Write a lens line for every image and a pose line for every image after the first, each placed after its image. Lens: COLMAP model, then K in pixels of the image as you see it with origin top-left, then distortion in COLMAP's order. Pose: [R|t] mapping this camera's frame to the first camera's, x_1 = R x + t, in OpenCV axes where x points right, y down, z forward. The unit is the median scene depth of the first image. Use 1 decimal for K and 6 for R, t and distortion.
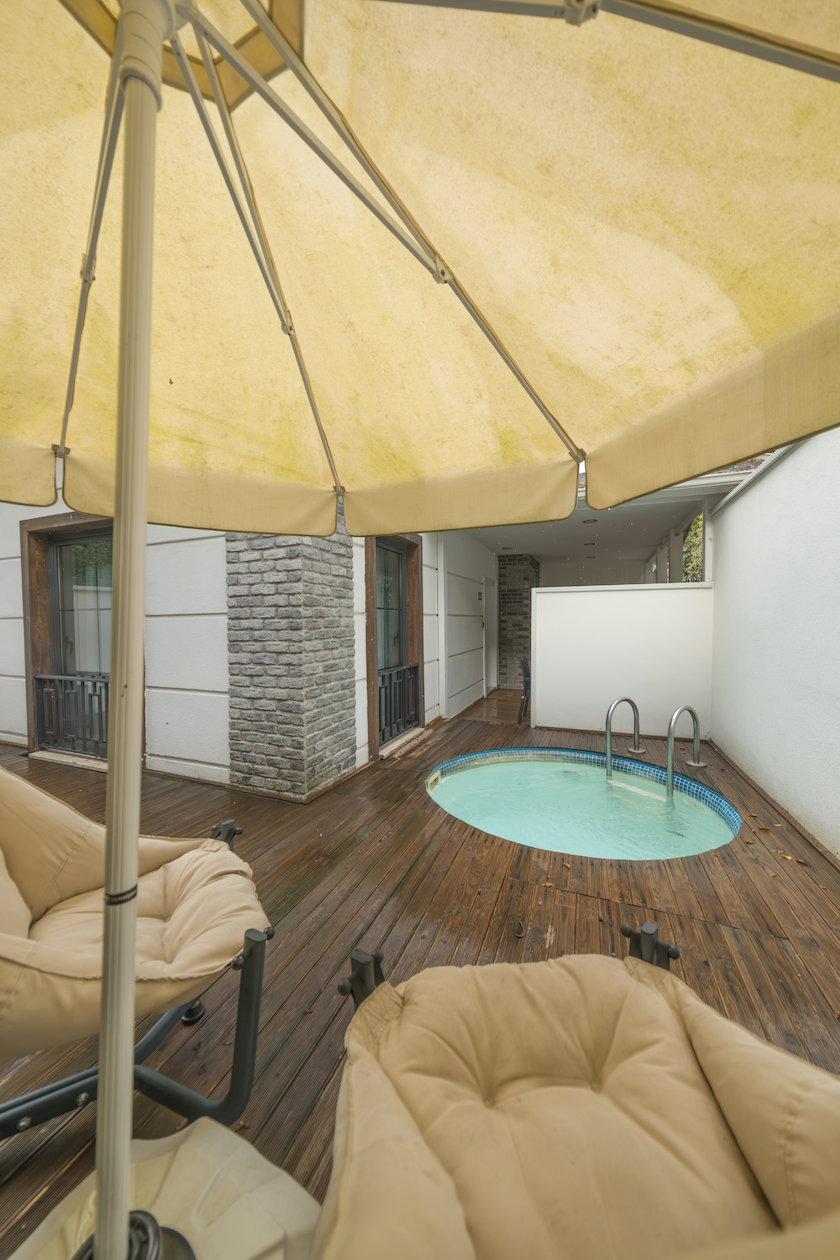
lens RADIAL K [[427.3, 0, 417.6], [0, 427.3, 632.3], [0, 0, 1]] dist [-0.001613, -0.000099]
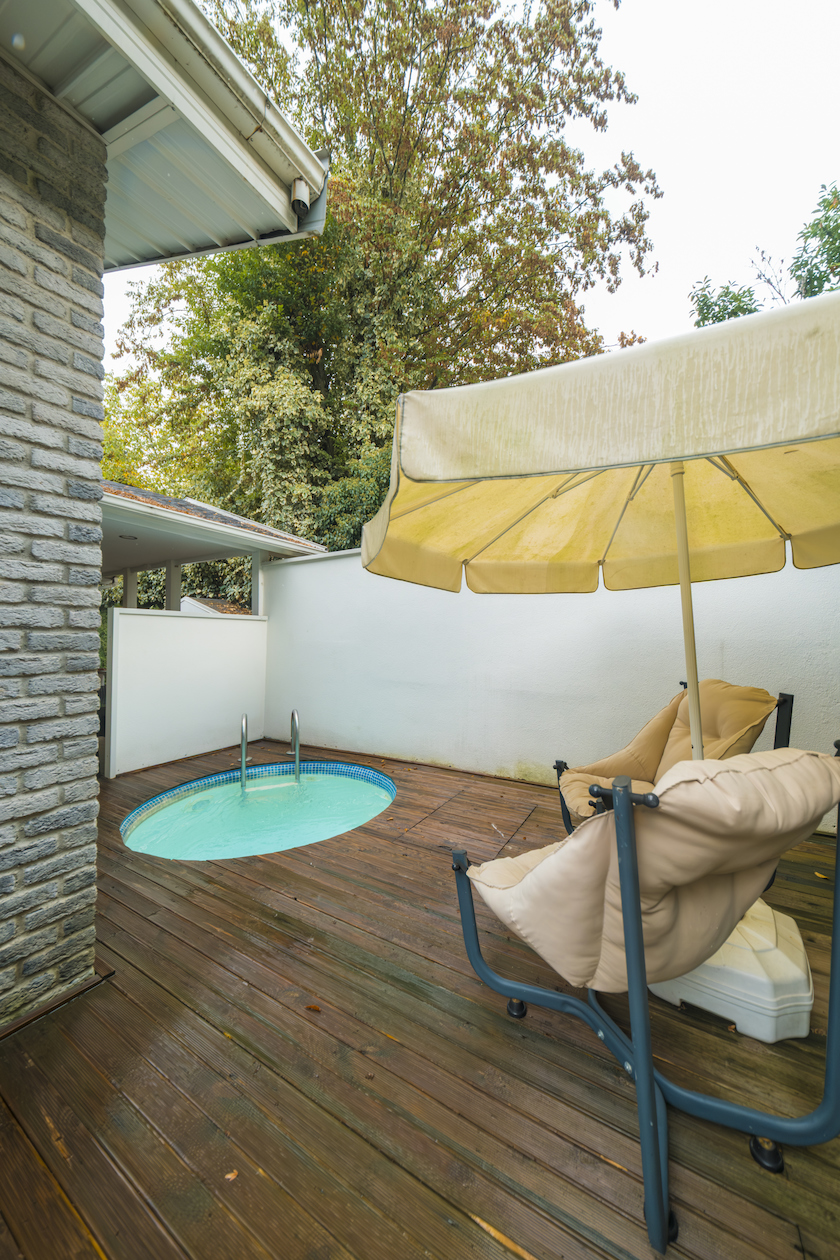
lens RADIAL K [[427.3, 0, 417.1], [0, 427.3, 634.0], [0, 0, 1]] dist [-0.001613, -0.000099]
pose [[0.154834, 0.016217, 0.987807, -0.635845], [0.033073, 0.999220, -0.021588, -0.023547], [-0.987387, 0.036012, 0.154177, 0.400561]]
